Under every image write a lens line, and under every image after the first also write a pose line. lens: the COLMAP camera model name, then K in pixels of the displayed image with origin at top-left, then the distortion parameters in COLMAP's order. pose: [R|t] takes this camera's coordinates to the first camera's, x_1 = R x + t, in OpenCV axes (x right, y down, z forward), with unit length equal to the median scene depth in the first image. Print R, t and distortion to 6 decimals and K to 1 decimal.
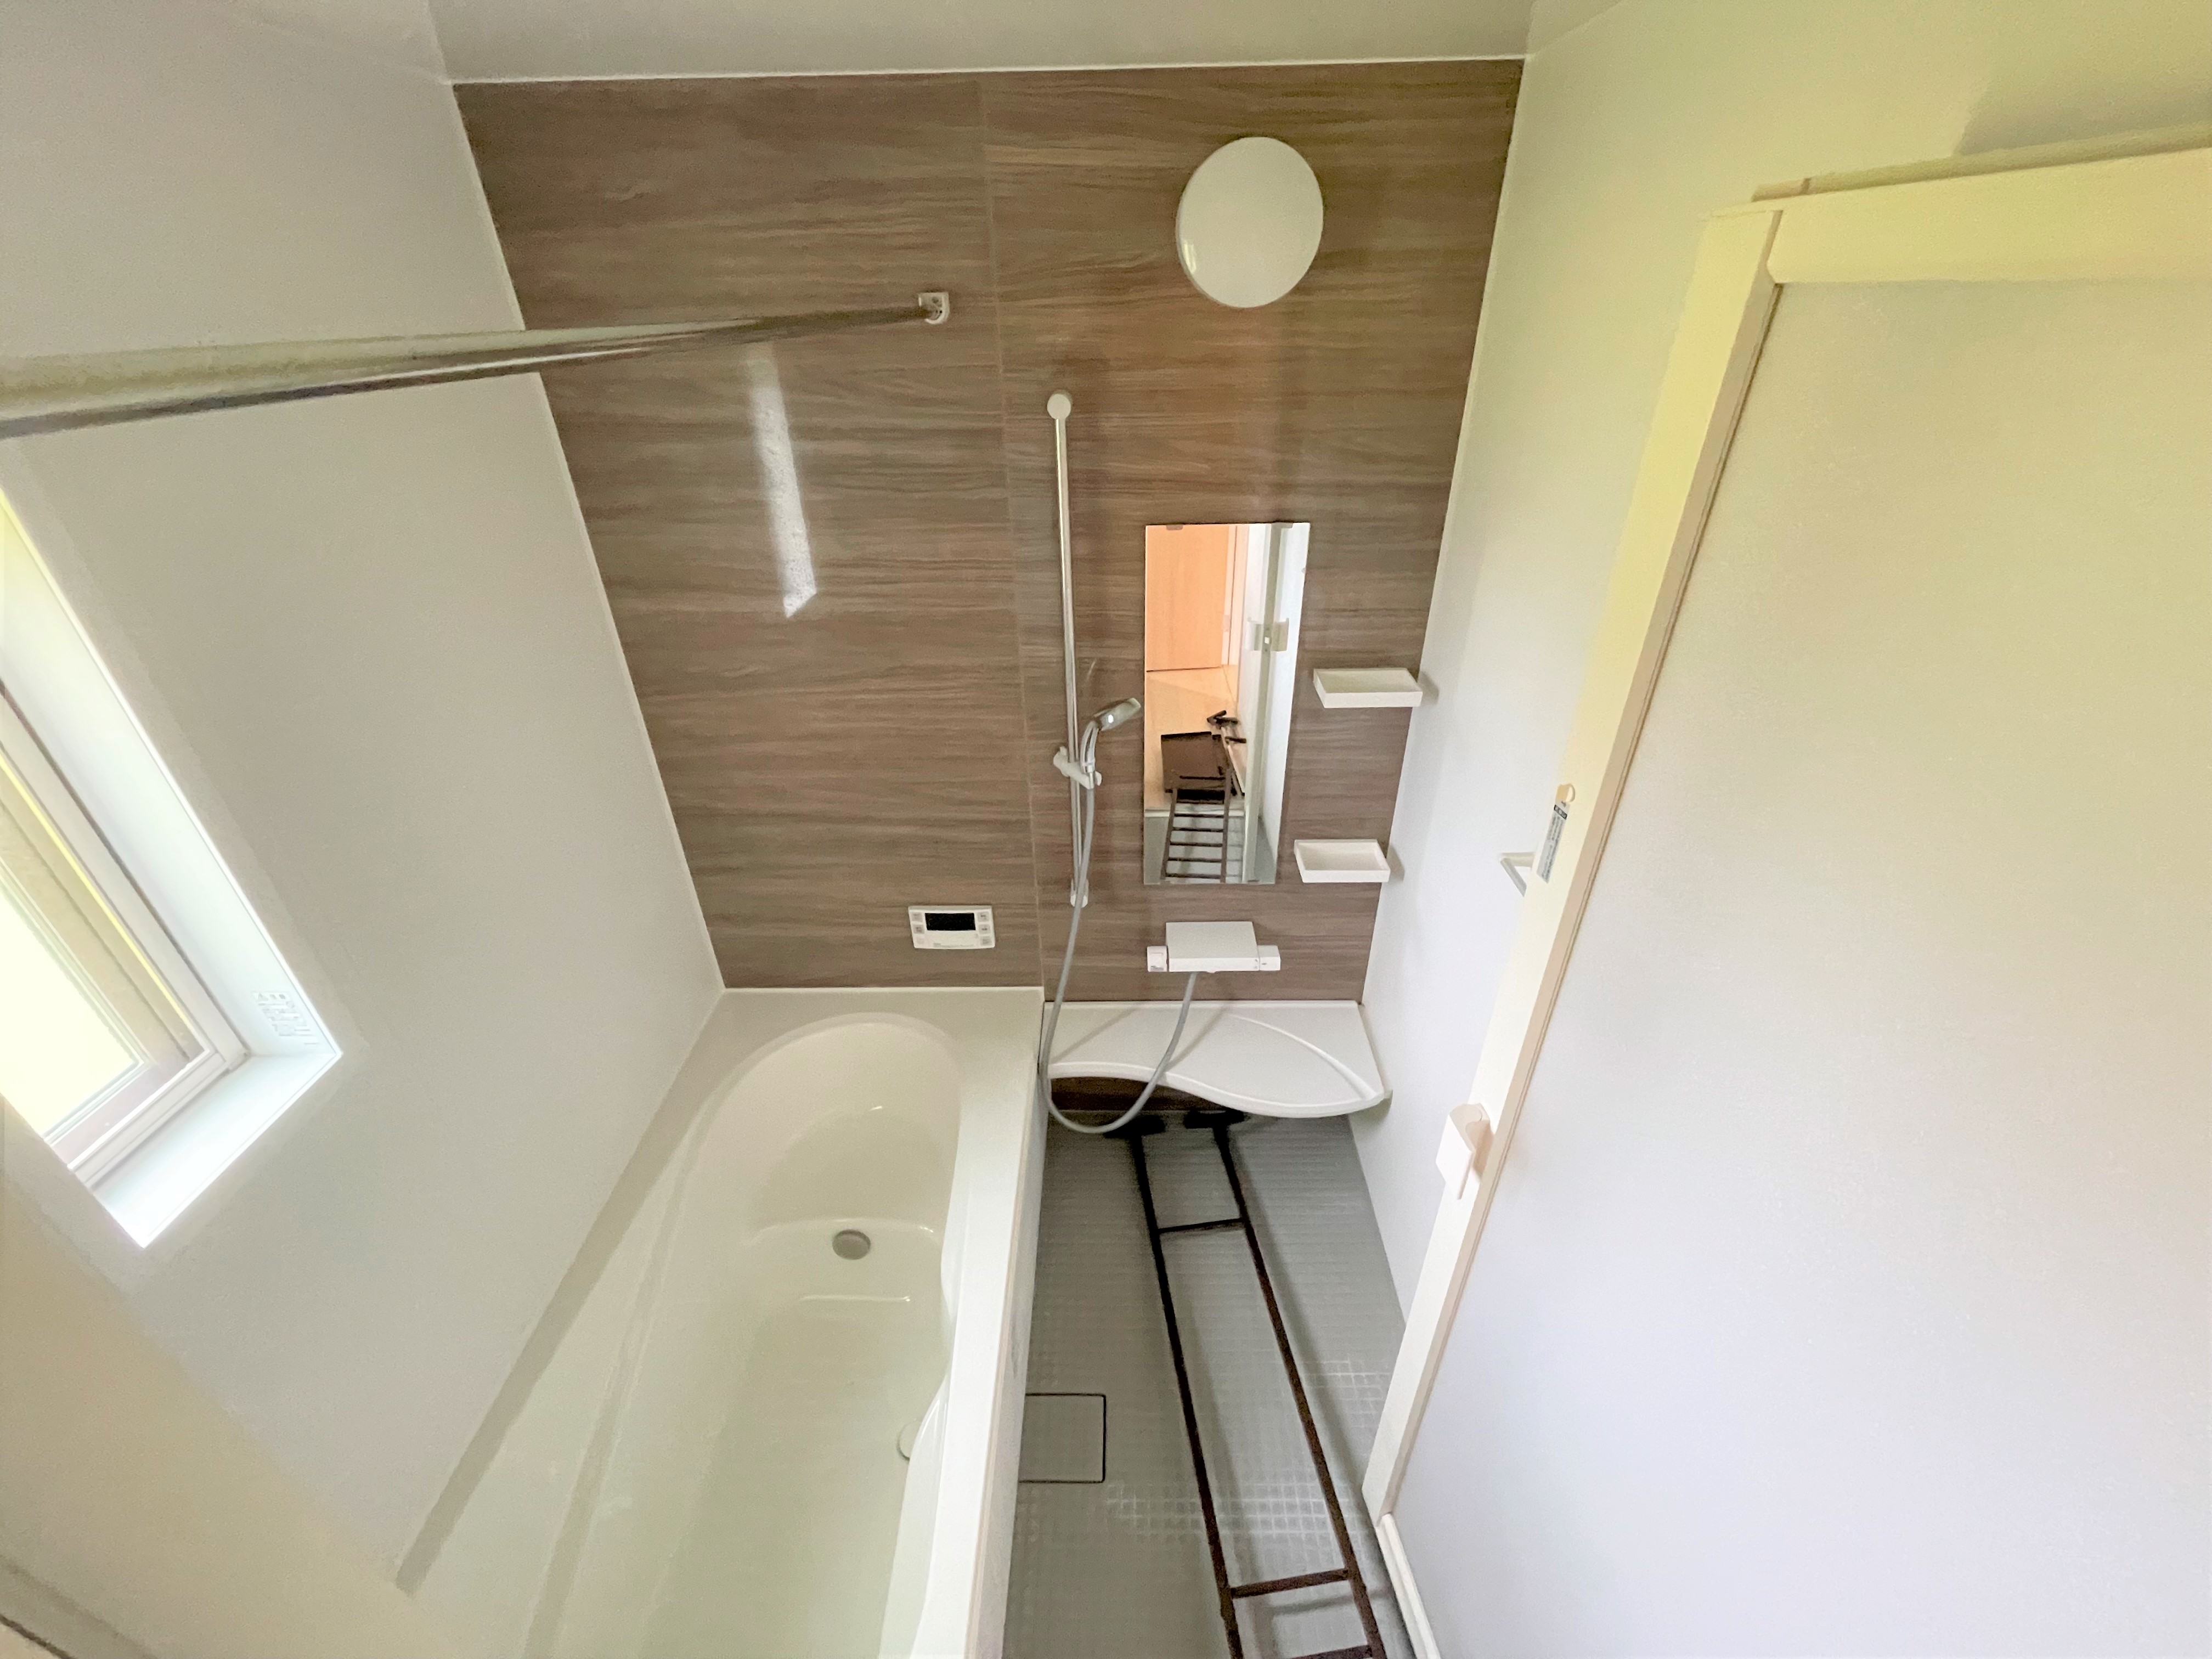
lens RADIAL K [[894.4, 0, 1106.3], [0, 894.4, 826.4], [0, 0, 1]] dist [0.003105, 0.000042]
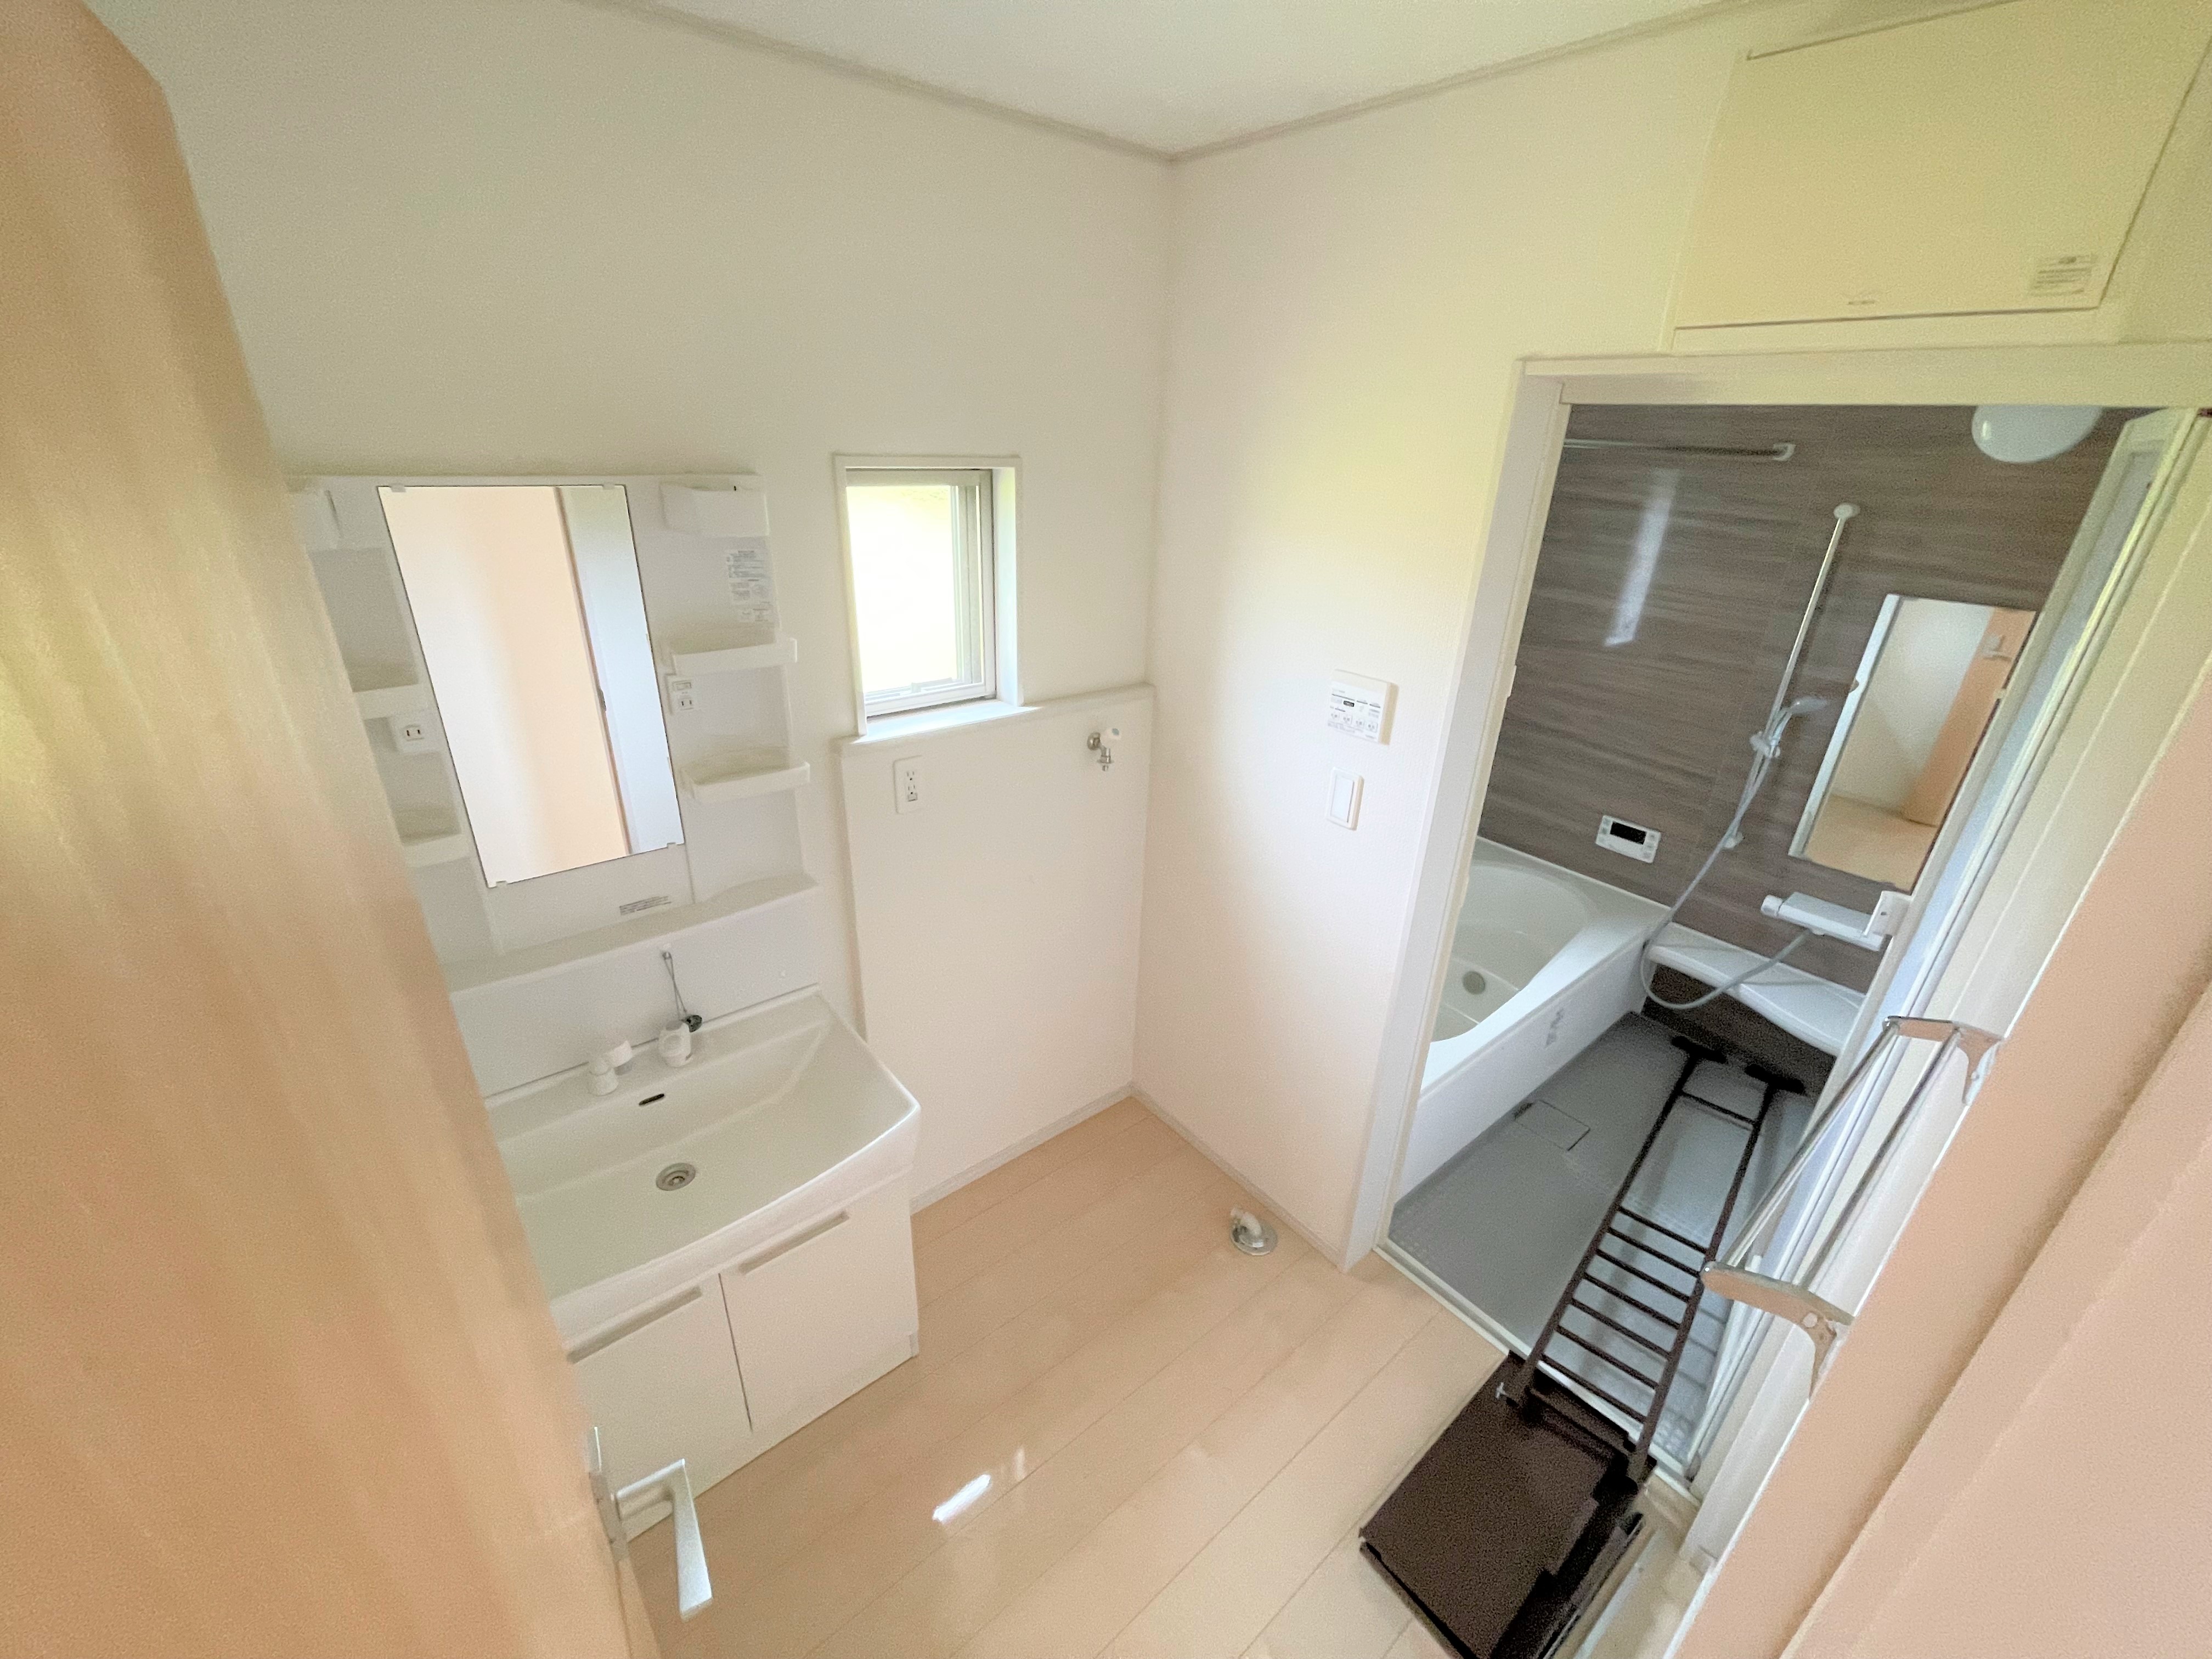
lens RADIAL K [[894.4, 0, 1109.1], [0, 894.4, 827.4], [0, 0, 1]] dist [0.003105, 0.000042]
pose [[0.641417, 0.349331, -0.683046, 0.293328], [-0.424269, 0.903302, 0.063565, 0.375896], [0.639202, 0.249024, 0.727604, -0.658617]]
